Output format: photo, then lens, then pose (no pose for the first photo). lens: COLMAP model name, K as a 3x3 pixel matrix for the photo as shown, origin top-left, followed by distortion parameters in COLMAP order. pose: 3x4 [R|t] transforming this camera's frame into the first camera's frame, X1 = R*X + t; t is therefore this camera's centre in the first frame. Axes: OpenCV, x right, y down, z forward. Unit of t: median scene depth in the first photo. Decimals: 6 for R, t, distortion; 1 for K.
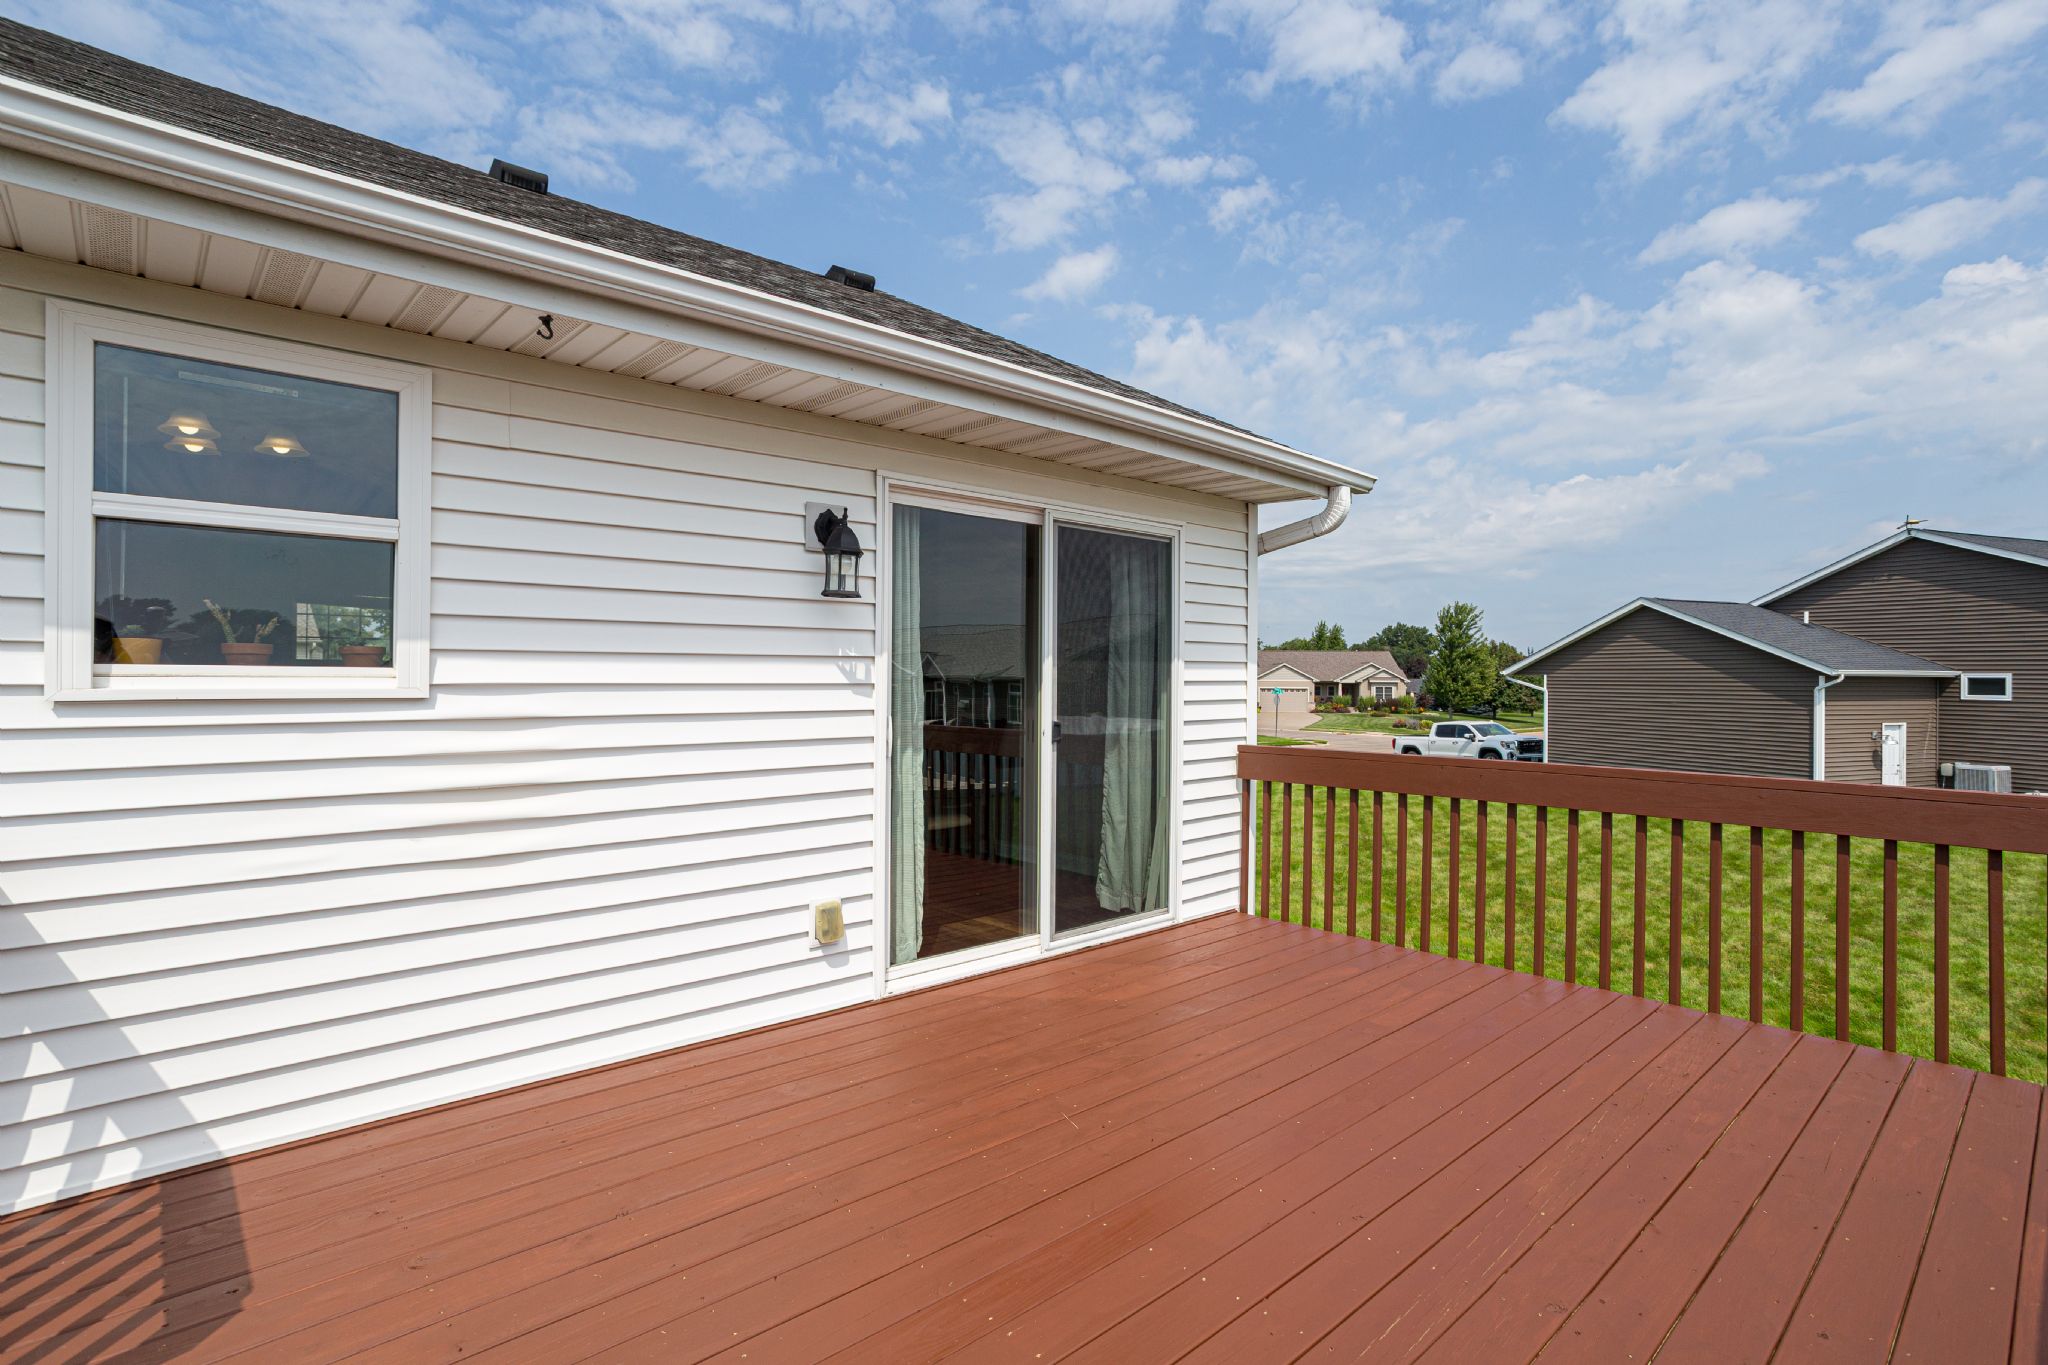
lens RADIAL K [[979.1, 0, 1024.0], [0, 979.1, 682.5], [0, 0, 1]] dist [-0.041027, 0.024499]
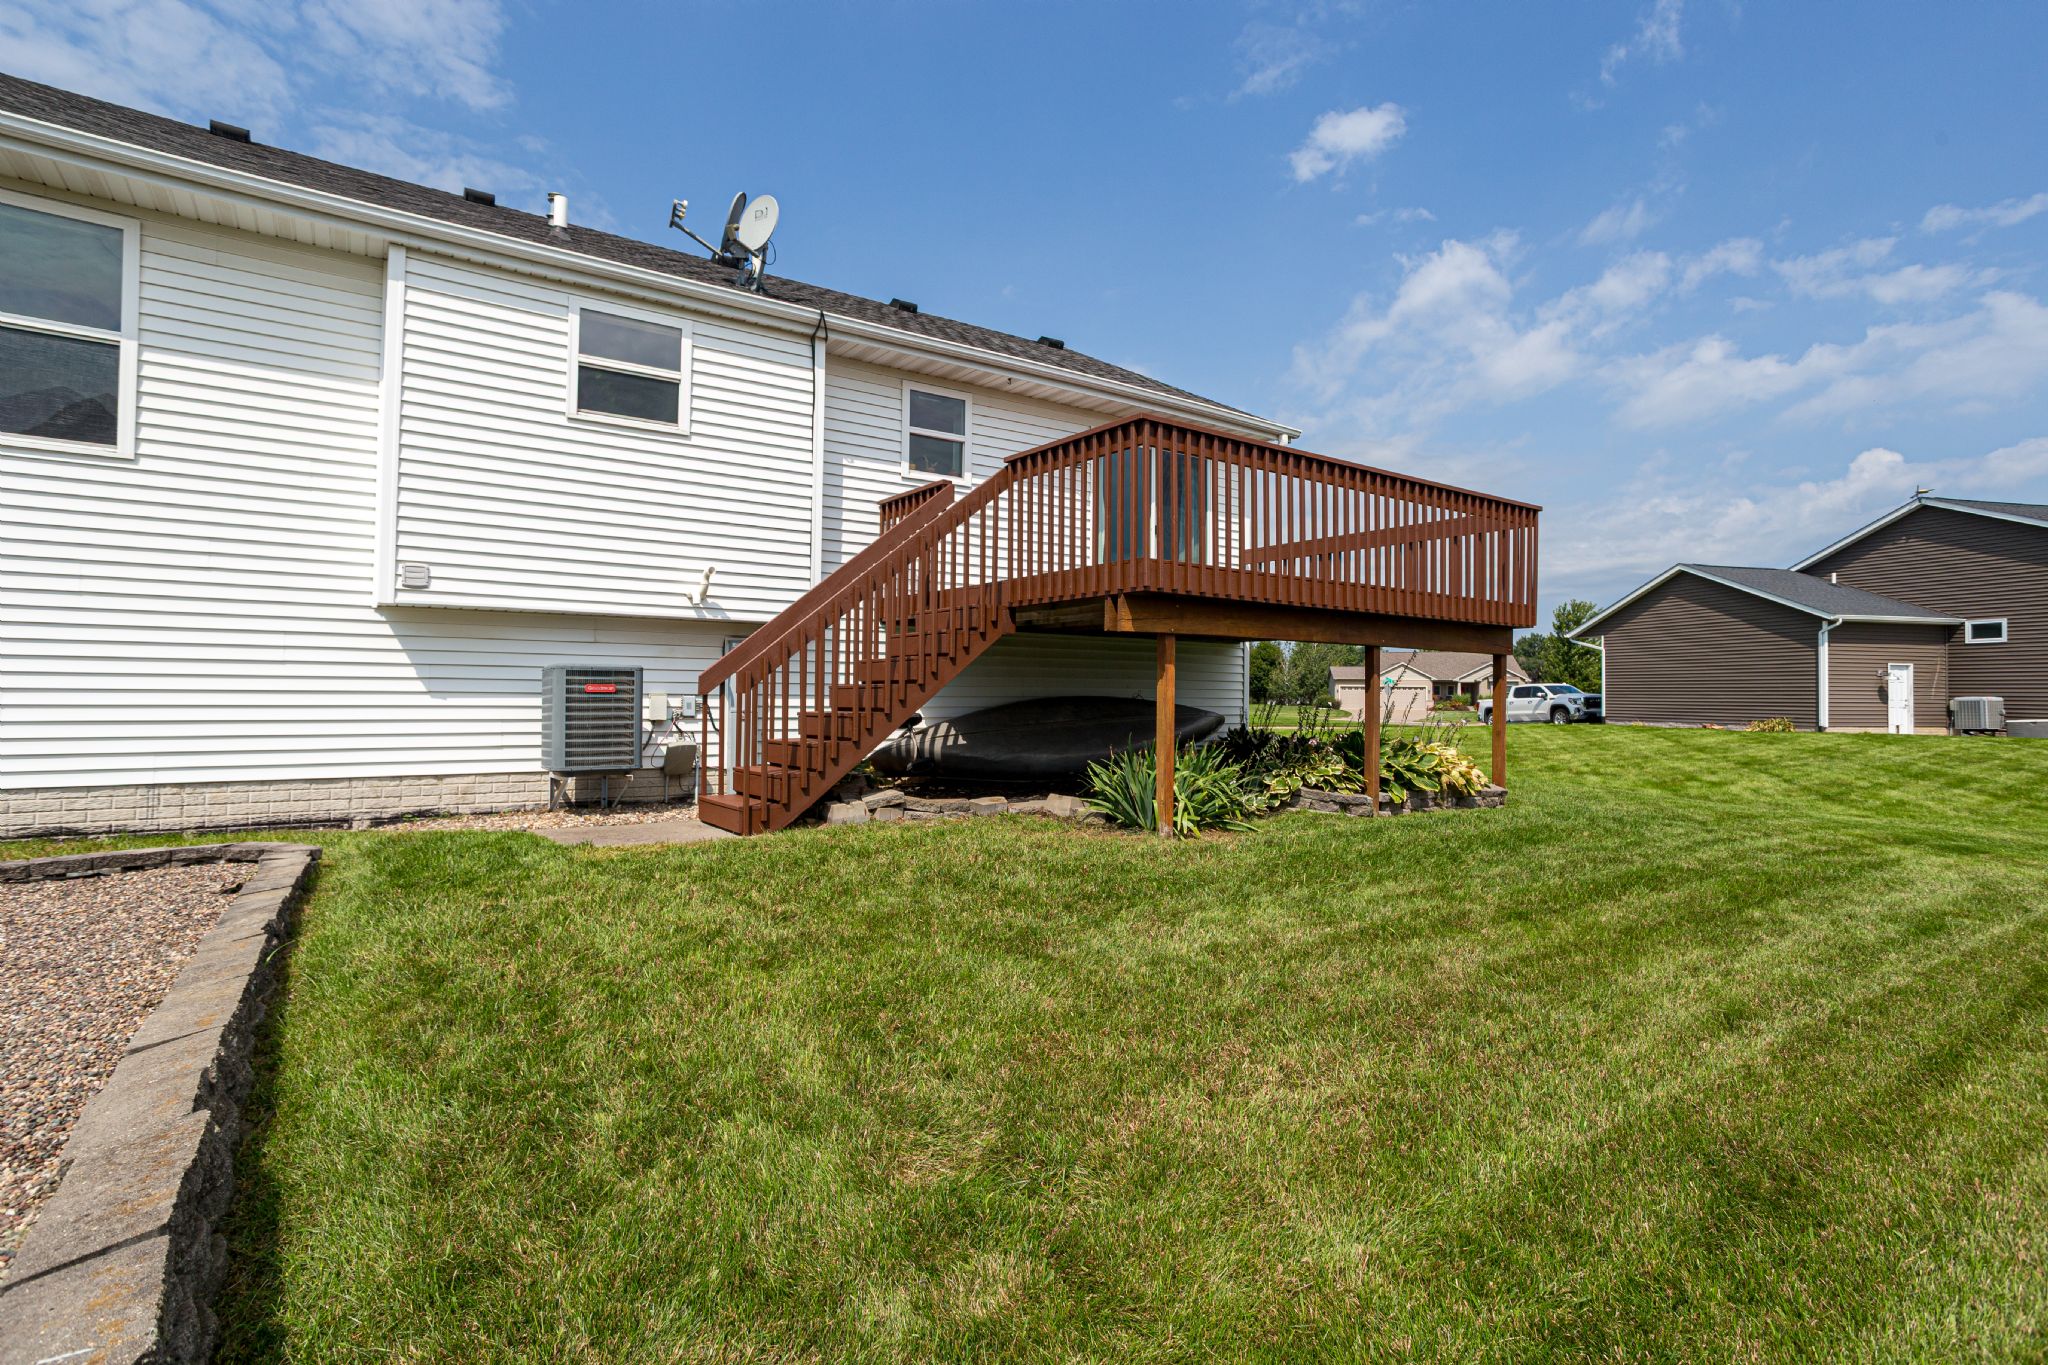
lens RADIAL K [[979.1, 0, 1024.0], [0, 979.1, 682.5], [0, 0, 1]] dist [-0.041027, 0.024499]
pose [[0.992002, 0.001492, -0.126211, 0.002483], [-0.003834, 0.999825, -0.018317, 0.088211], [0.126161, 0.018655, 0.991834, -0.276979]]
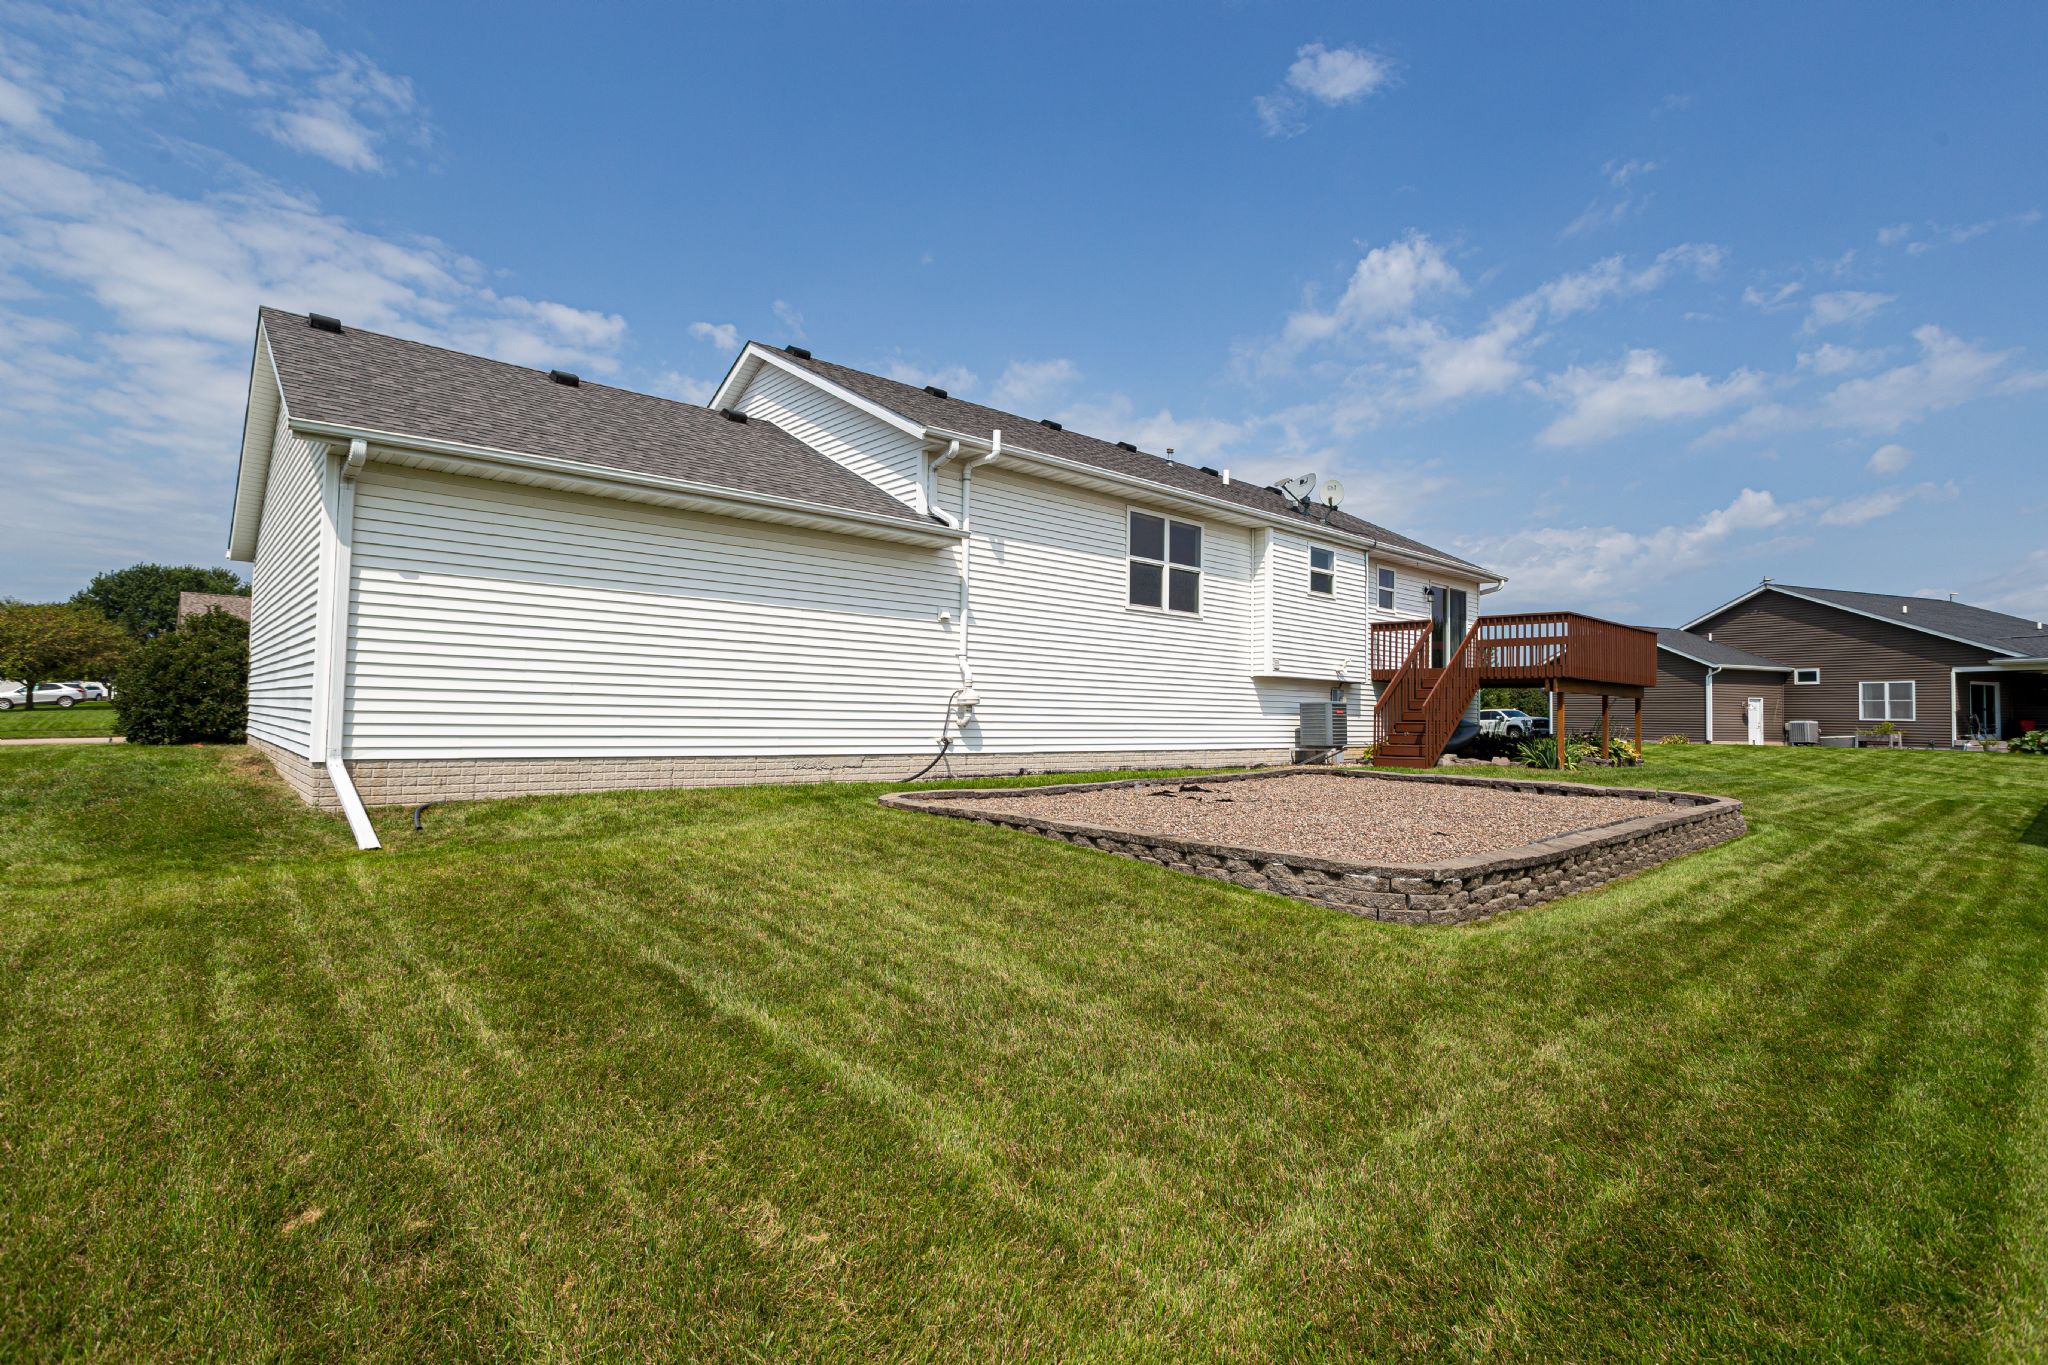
lens RADIAL K [[979.1, 0, 1024.0], [0, 979.1, 682.5], [0, 0, 1]] dist [-0.041027, 0.024499]
pose [[0.999919, 0.011472, -0.005526, -0.371259], [-0.011679, 0.999171, -0.039009, 0.094348], [0.005074, 0.039070, 0.999224, -0.694347]]
